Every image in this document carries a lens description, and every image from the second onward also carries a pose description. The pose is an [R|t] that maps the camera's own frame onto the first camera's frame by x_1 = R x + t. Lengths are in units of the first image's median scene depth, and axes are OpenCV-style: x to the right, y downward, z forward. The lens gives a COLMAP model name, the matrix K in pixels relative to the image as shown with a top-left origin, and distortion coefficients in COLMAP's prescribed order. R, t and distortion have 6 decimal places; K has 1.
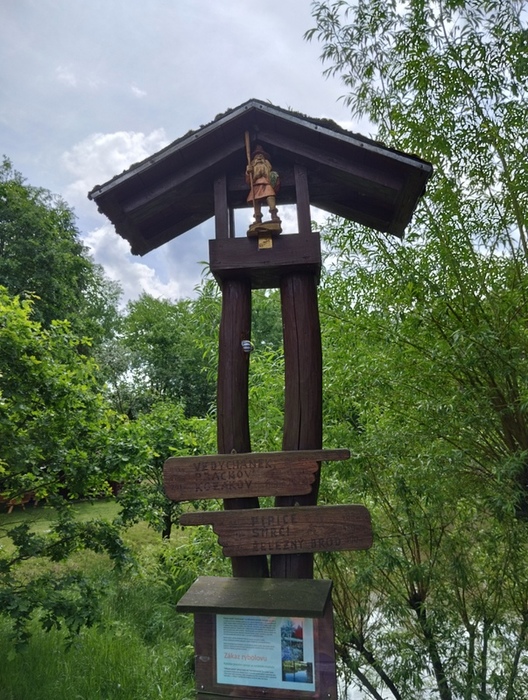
lens RADIAL K [[535.0, 0, 262.4], [0, 535.0, 350.6], [0, 0, 1]] dist [0.015609, -0.015878]
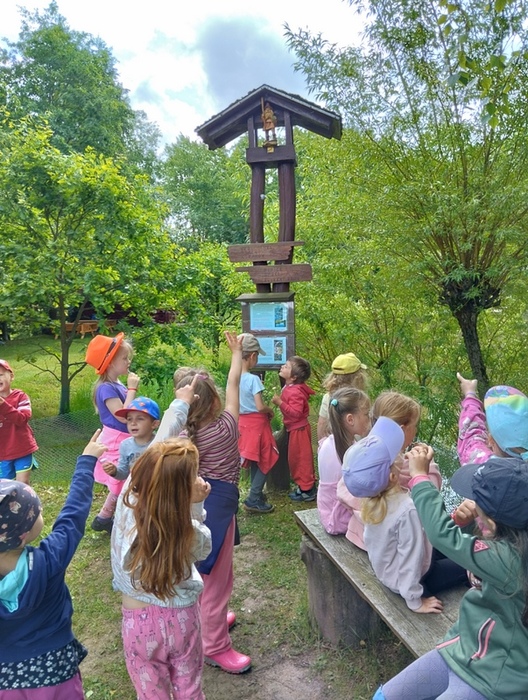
lens RADIAL K [[535.0, 0, 267.4], [0, 535.0, 347.0], [0, 0, 1]] dist [0.015609, -0.015878]
pose [[0.997858, 0.016044, -0.063412, 0.041332], [0.001767, 0.962485, 0.271329, -0.003455], [0.065386, -0.270860, 0.960396, -0.388133]]
